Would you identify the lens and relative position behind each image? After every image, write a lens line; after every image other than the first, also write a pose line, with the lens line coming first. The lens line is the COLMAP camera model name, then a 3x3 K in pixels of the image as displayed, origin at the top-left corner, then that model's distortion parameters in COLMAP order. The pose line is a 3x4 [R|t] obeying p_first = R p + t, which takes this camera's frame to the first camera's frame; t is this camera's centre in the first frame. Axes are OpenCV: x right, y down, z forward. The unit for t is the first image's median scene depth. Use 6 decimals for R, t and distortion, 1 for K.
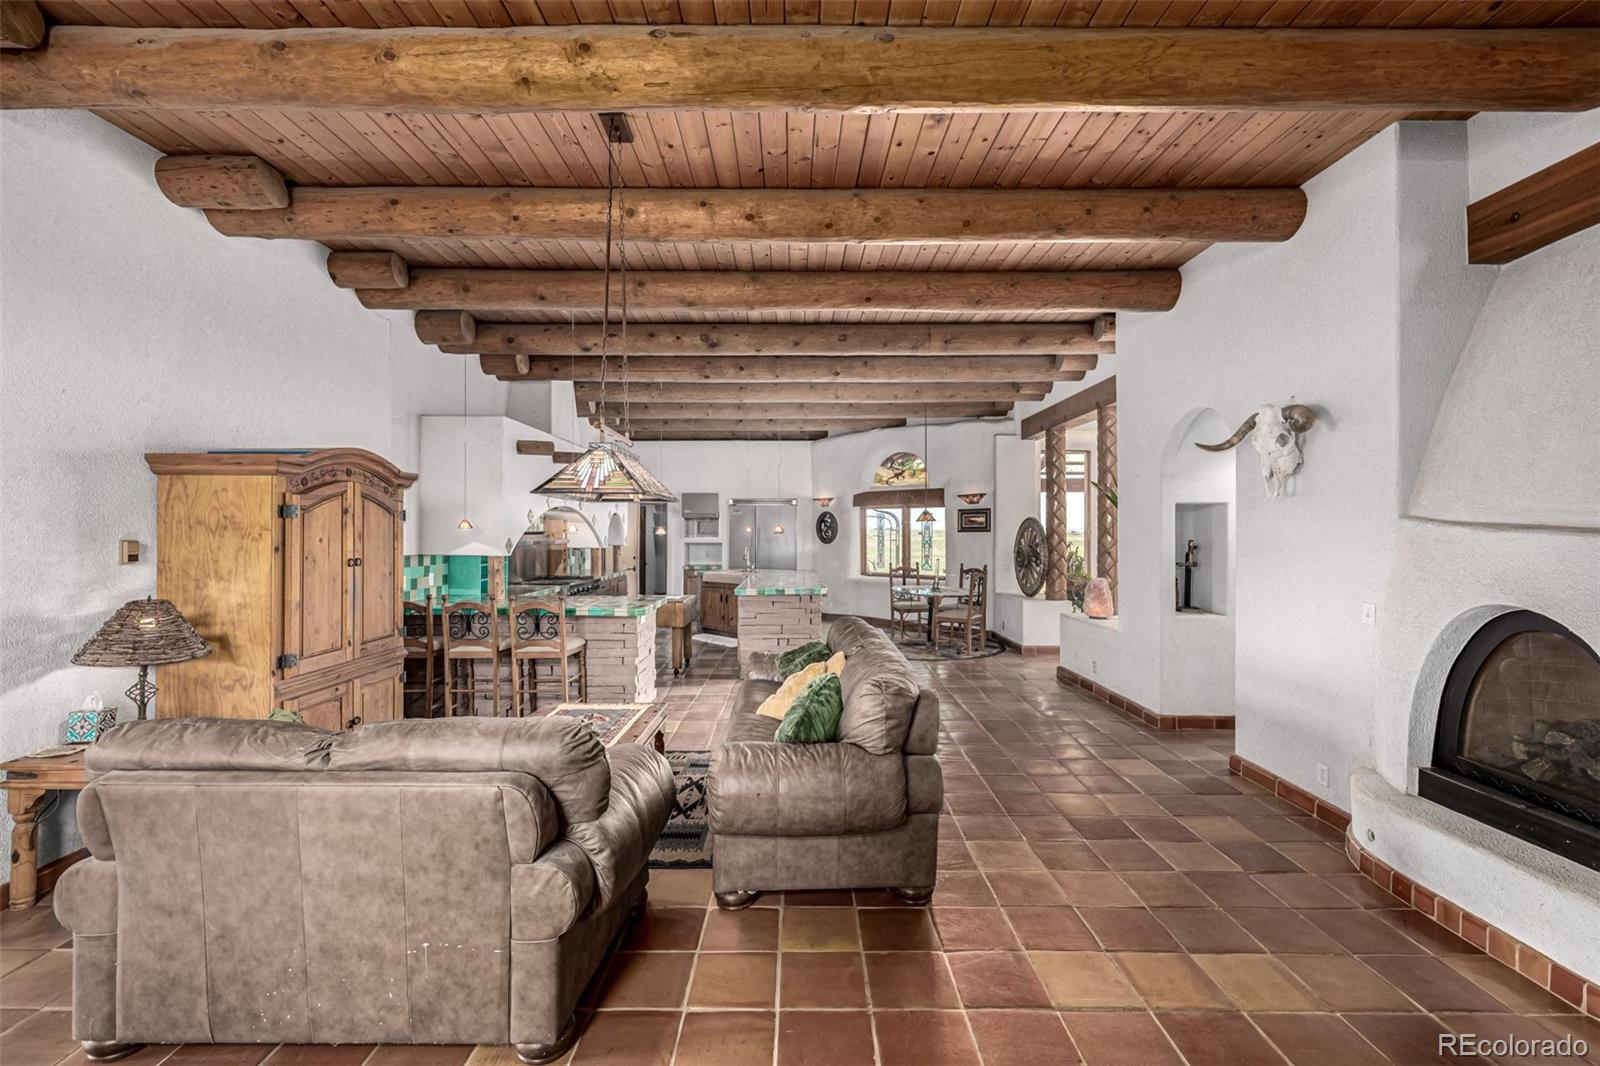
lens RADIAL K [[675.8, 0, 802.6], [0, 675.8, 526.4], [0, 0, 1]] dist [0.003388, -0.000869]
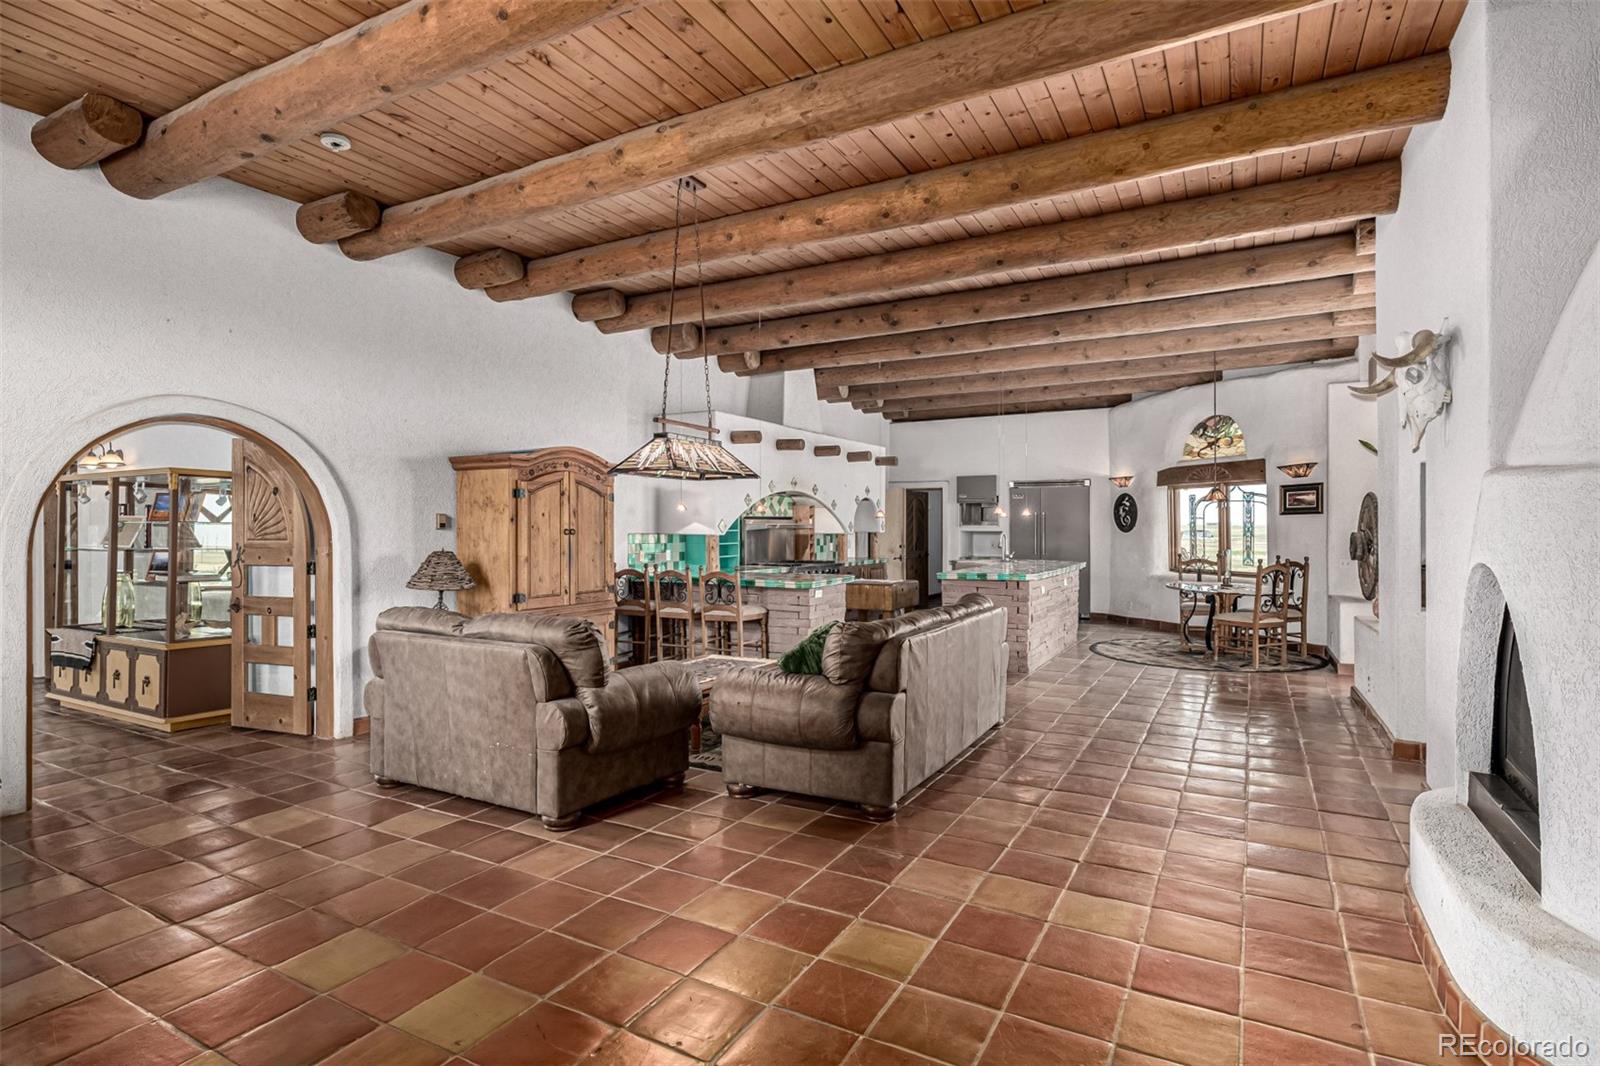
lens RADIAL K [[816.2, 0, 793.3], [0, 816.2, 525.0], [0, 0, 1]] dist [-0.001819, 0.000086]
pose [[0.870687, -0.004814, -0.491814, 0.547803], [0.005940, 0.999982, 0.000729, 0.043720], [0.491801, -0.003556, 0.870700, -0.198129]]
